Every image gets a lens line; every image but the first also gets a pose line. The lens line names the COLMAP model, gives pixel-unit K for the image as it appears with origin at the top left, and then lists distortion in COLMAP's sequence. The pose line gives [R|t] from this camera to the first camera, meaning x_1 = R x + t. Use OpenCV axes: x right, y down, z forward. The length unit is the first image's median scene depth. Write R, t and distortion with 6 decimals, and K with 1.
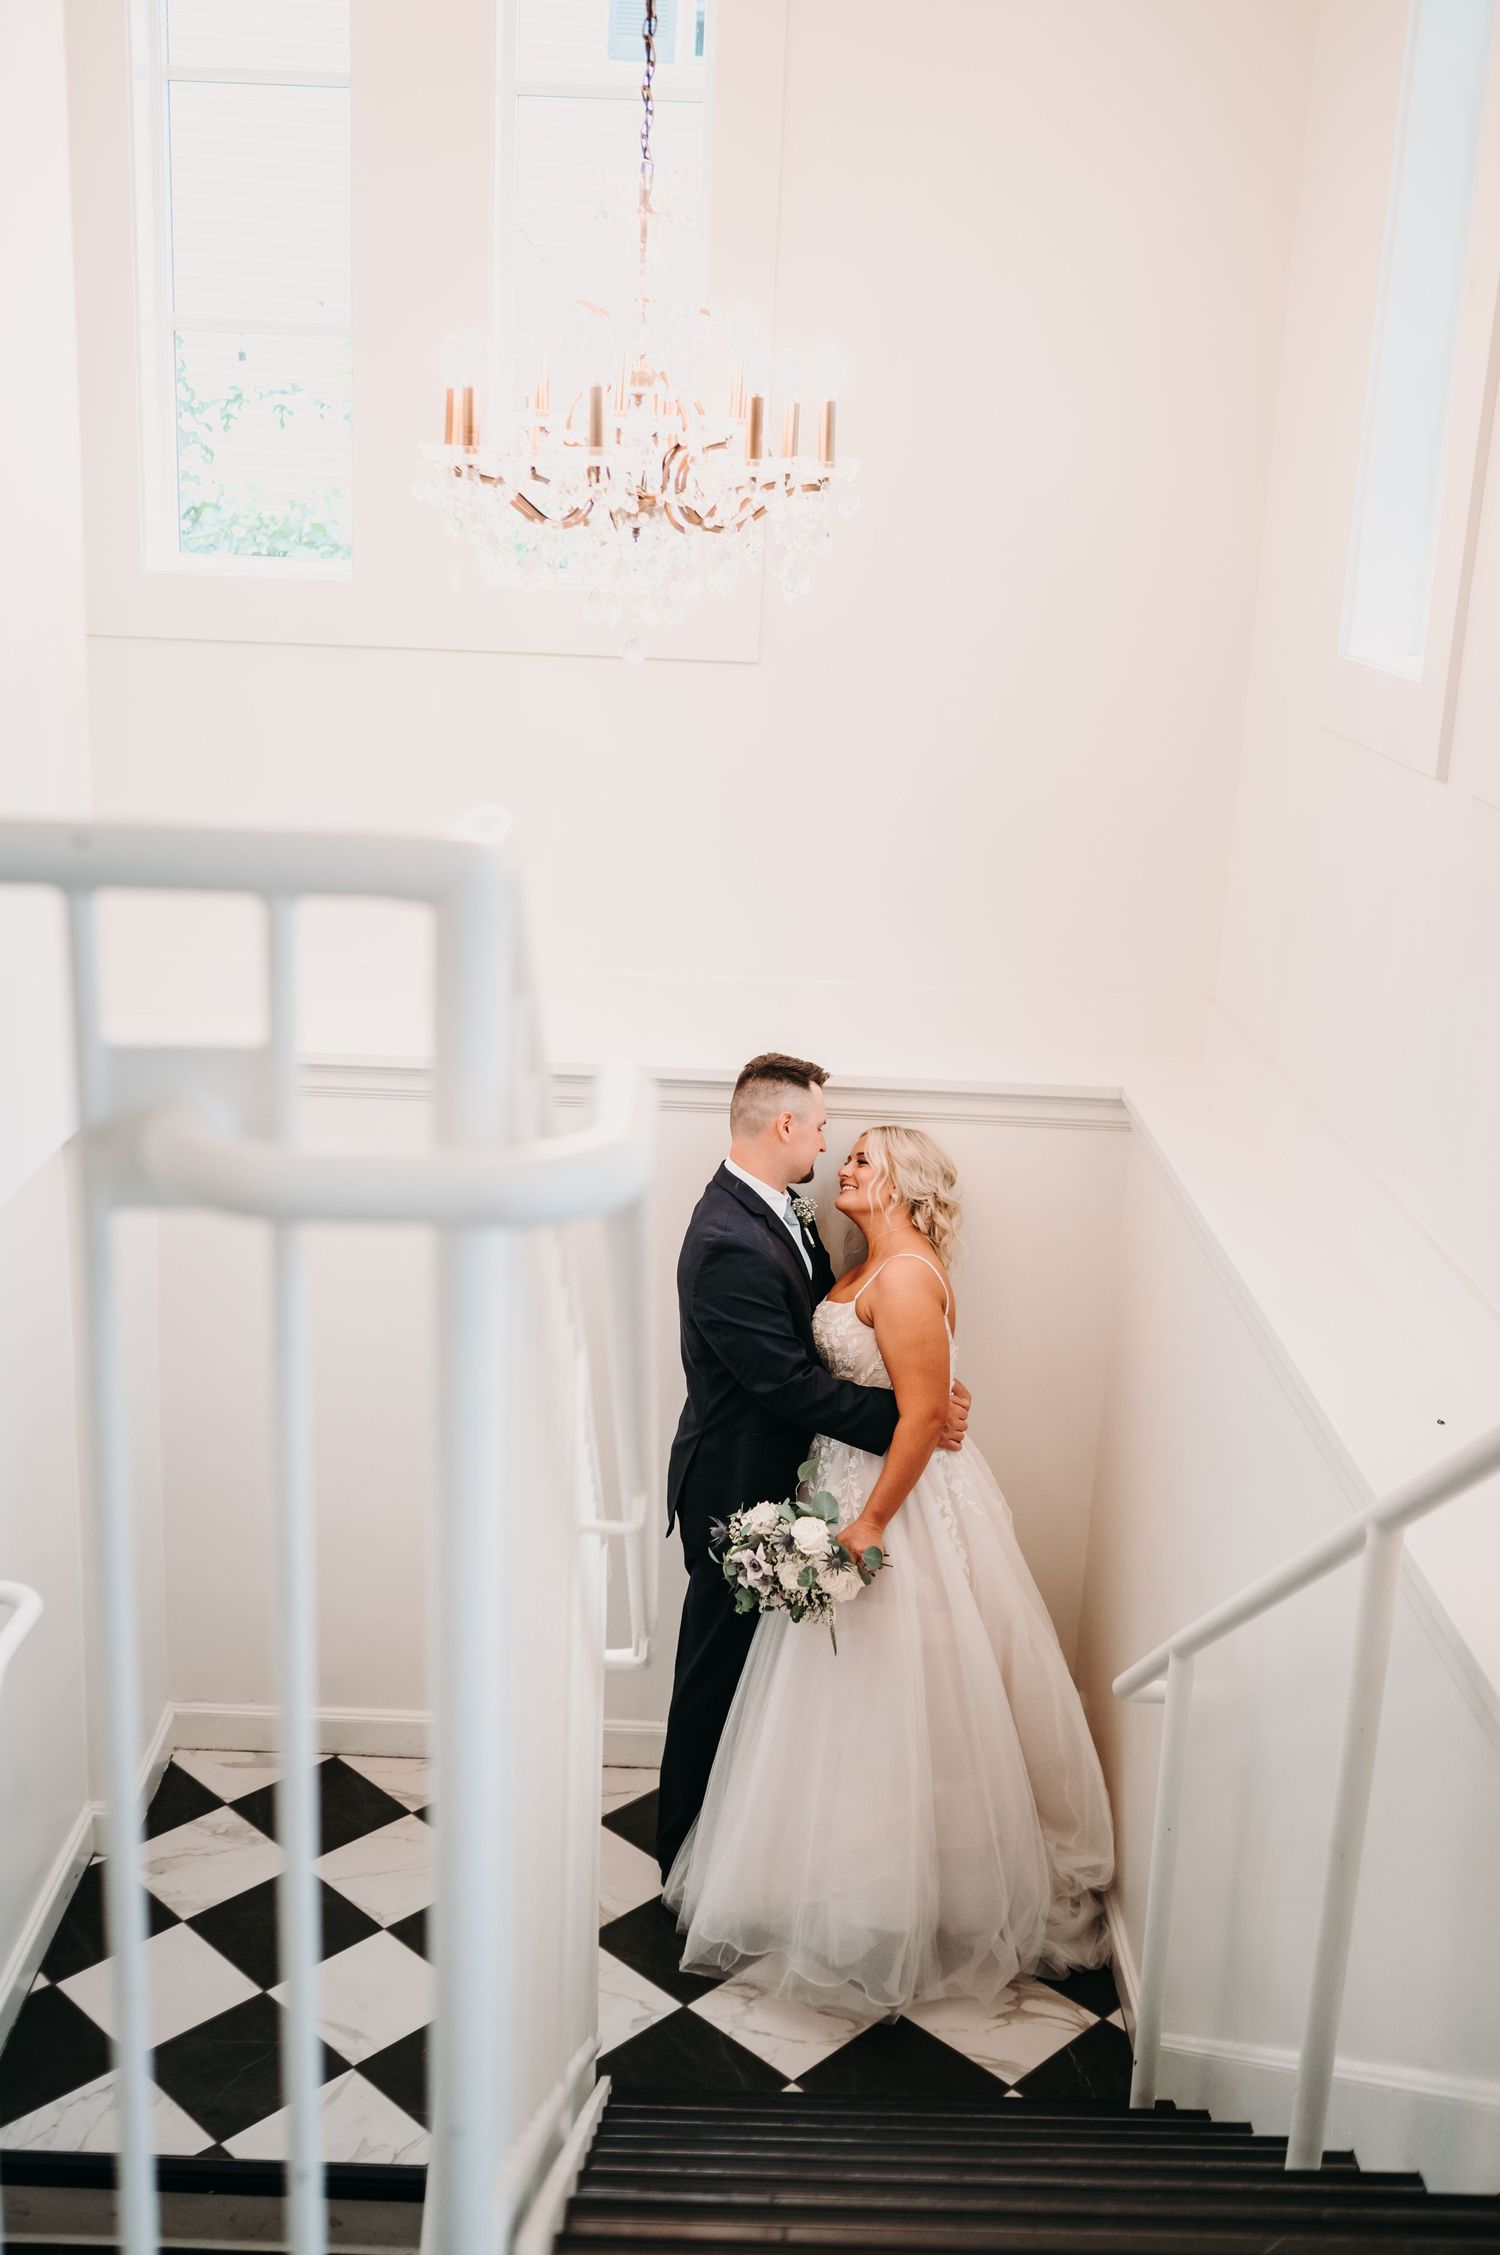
lens RADIAL K [[2376.8, 0, 761.1], [0, 2376.8, 1093.5], [0, 0, 1]] dist [0.004472, 0.004516]
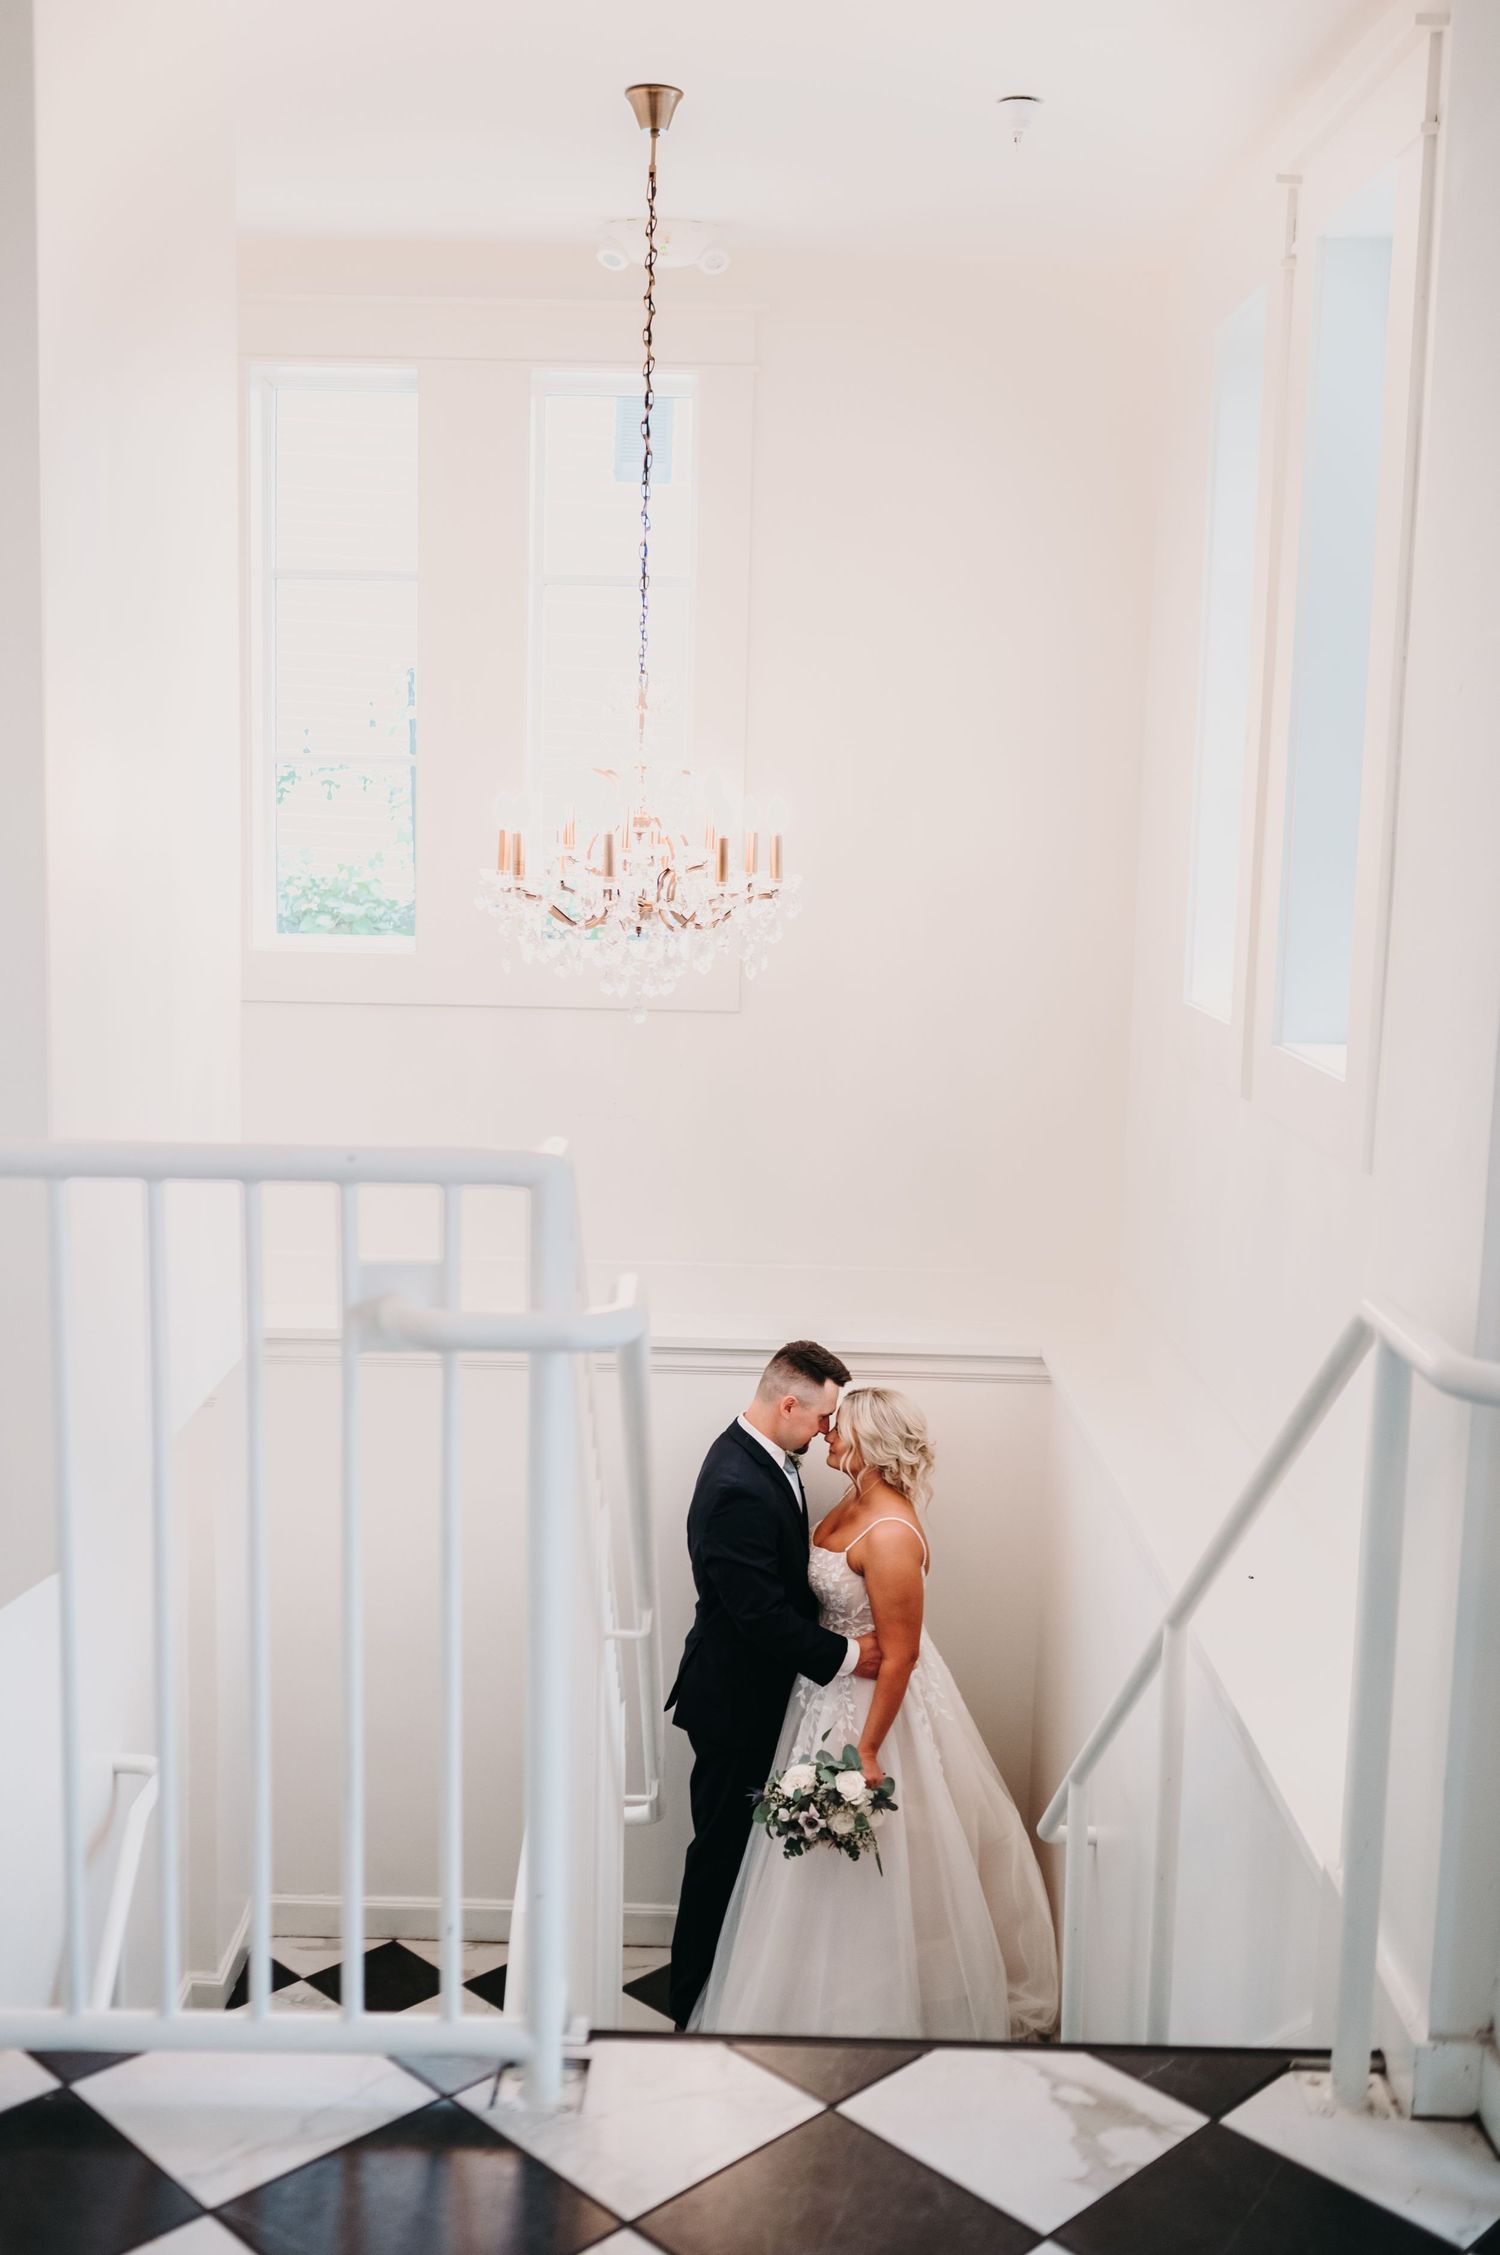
lens RADIAL K [[2376.8, 0, 761.1], [0, 2376.8, 1093.5], [0, 0, 1]] dist [0.004472, 0.004516]
pose [[0.999828, -0.018120, -0.003973, 0.021269], [0.017444, 0.991251, -0.130830, 0.036792], [0.006309, 0.130739, 0.991397, -0.337218]]
